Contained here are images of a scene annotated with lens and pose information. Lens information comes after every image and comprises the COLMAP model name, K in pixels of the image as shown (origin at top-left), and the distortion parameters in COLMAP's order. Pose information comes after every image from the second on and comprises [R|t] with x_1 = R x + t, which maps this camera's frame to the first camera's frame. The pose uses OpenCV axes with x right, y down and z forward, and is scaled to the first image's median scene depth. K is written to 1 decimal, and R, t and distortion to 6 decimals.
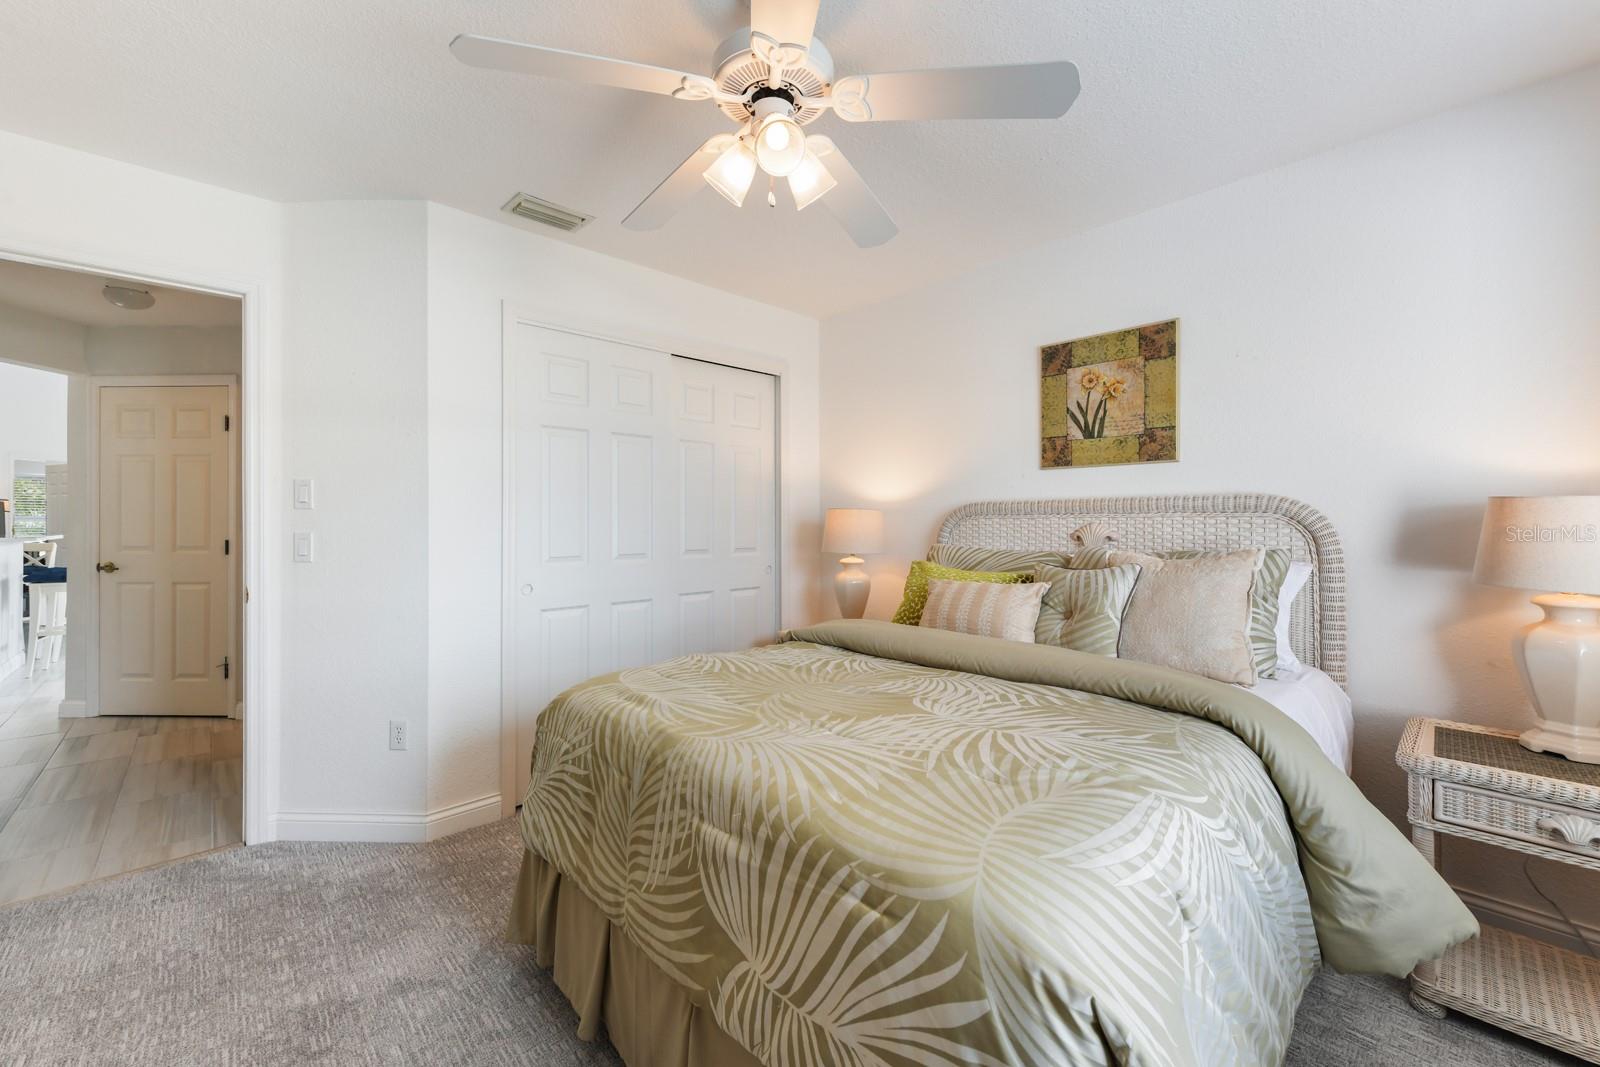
lens RADIAL K [[634.8, 0, 802.3], [0, 634.8, 525.7], [0, 0, 1]] dist [0.000871, -0.000032]
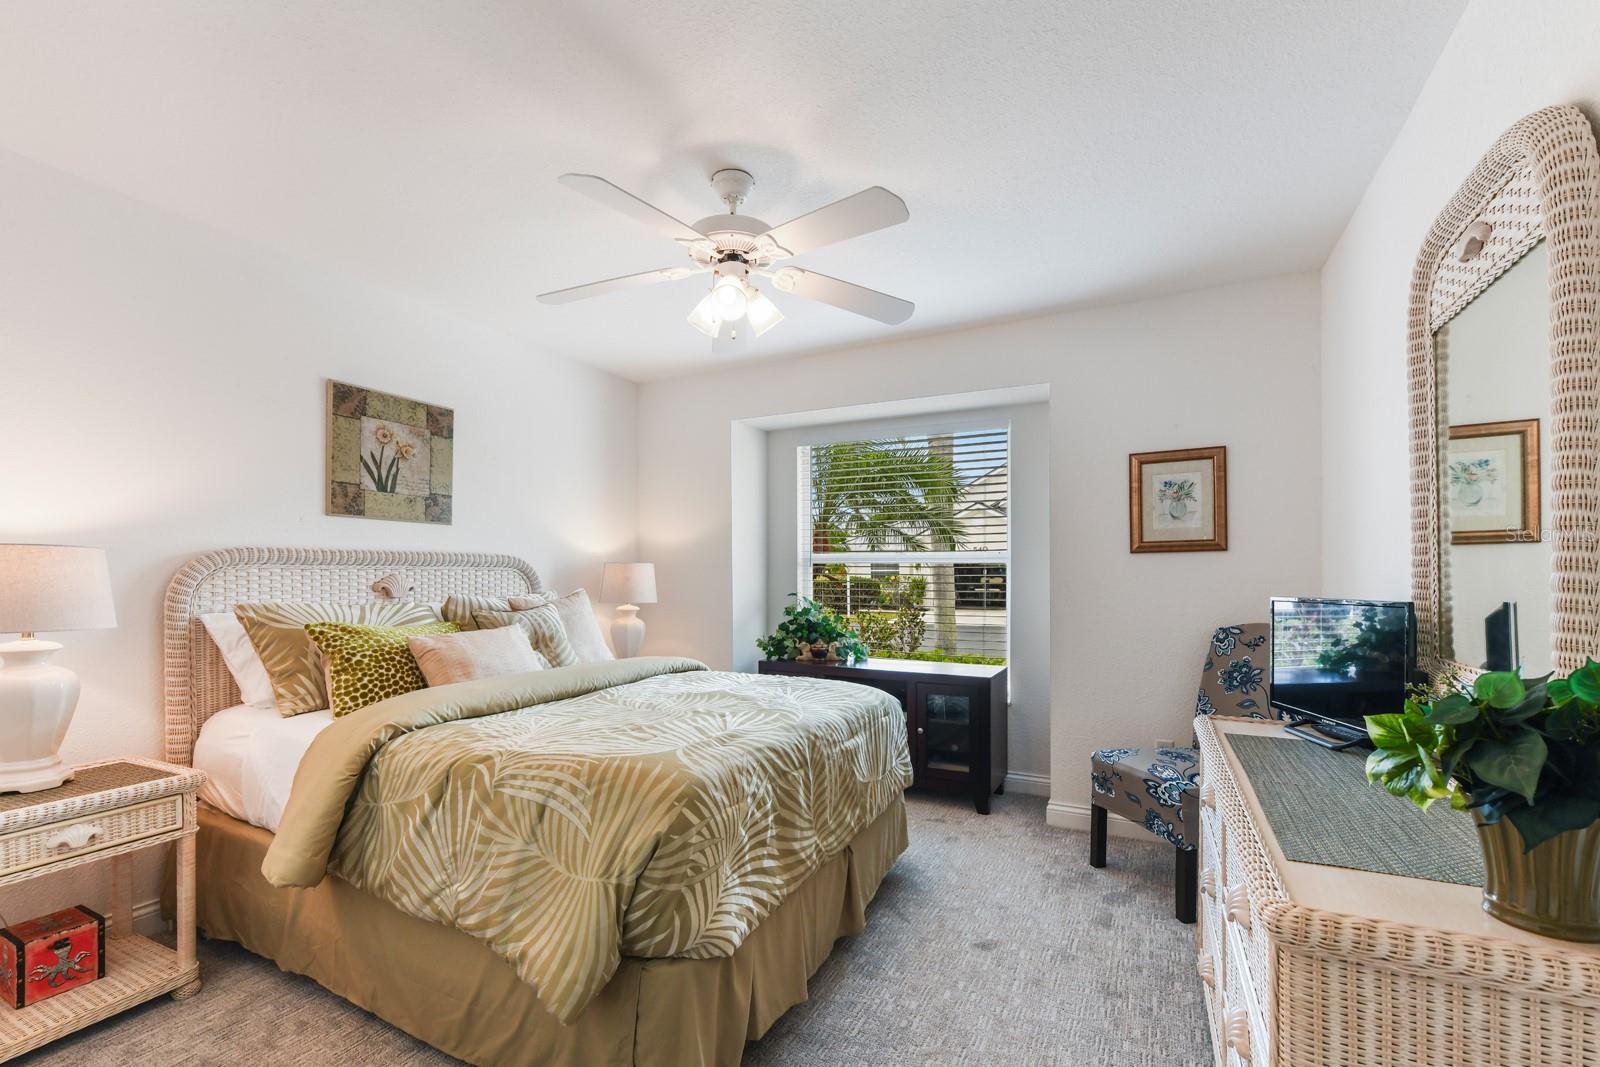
lens RADIAL K [[675.2, 0, 799.0], [0, 675.2, 561.9], [0, 0, 1]] dist [0.000843, -0.000693]
pose [[-0.328675, 0.021835, 0.944191, -0.803836], [0.007685, 0.999761, -0.020445, 0.002266], [-0.944412, 0.000536, -0.328764, 0.740714]]
